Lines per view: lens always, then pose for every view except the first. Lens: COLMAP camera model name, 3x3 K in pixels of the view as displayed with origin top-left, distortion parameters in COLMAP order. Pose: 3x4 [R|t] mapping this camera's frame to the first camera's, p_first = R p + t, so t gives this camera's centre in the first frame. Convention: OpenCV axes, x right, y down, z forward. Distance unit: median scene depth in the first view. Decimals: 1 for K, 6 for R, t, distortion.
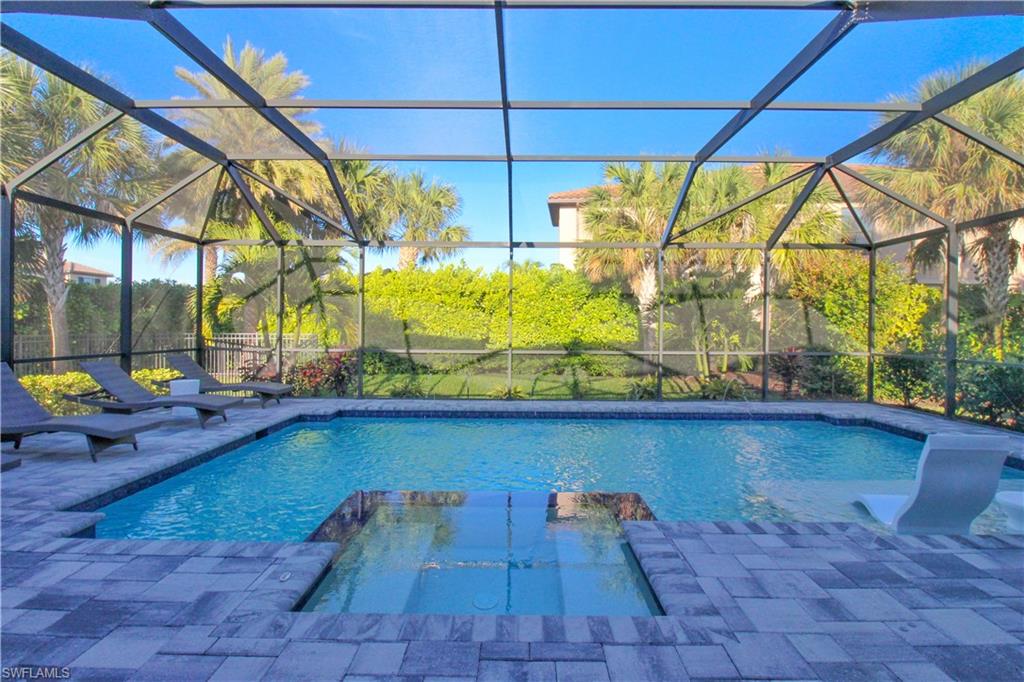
lens RADIAL K [[523.4, 0, 515.5], [0, 523.4, 333.3], [0, 0, 1]] dist [-0.020614, -0.001149]
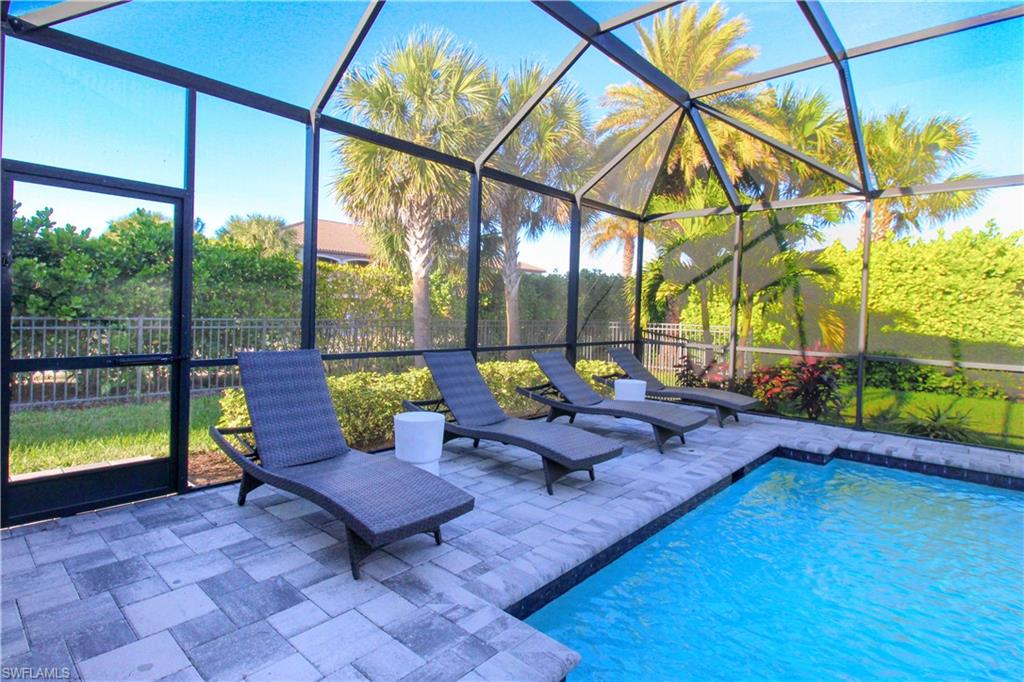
lens RADIAL K [[523.4, 0, 515.5], [0, 523.4, 333.3], [0, 0, 1]] dist [-0.020614, -0.001149]
pose [[0.755015, 0.041474, -0.654395, -0.190269], [-0.029641, 0.999136, 0.029123, -0.003410], [0.655038, -0.002591, 0.755592, 0.203737]]
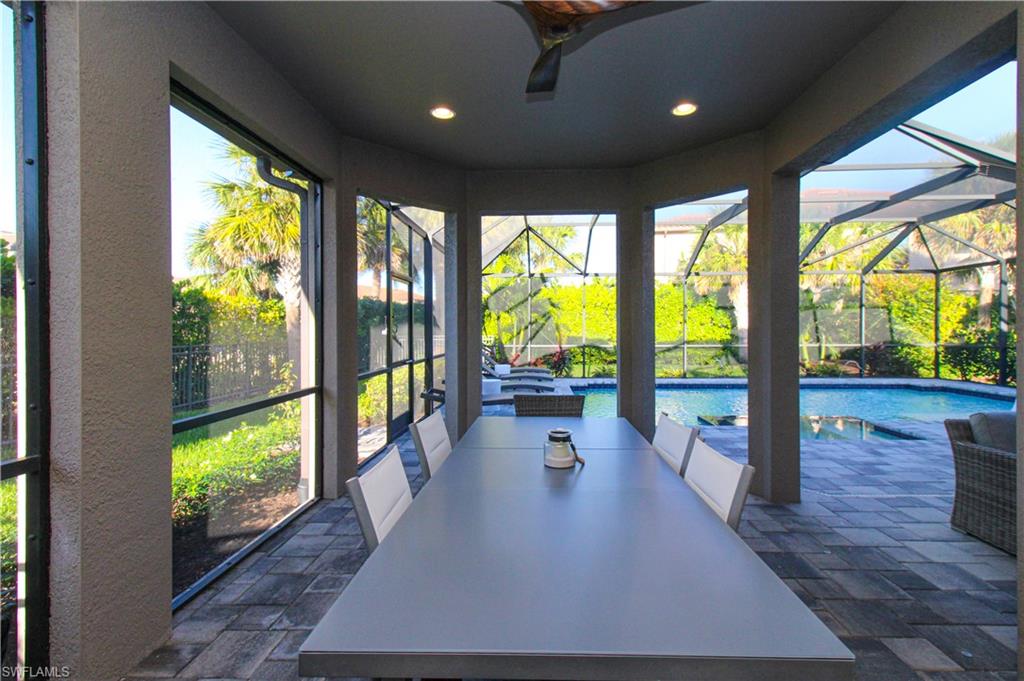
lens RADIAL K [[479.4, 0, 514.4], [0, 479.4, 334.9], [0, 0, 1]] dist [-0.000658, -0.000213]
pose [[0.999352, -0.008102, -0.035084, -0.420275], [0.008351, 0.999941, 0.006955, -0.007936], [0.035025, -0.007243, 0.999360, -0.361253]]
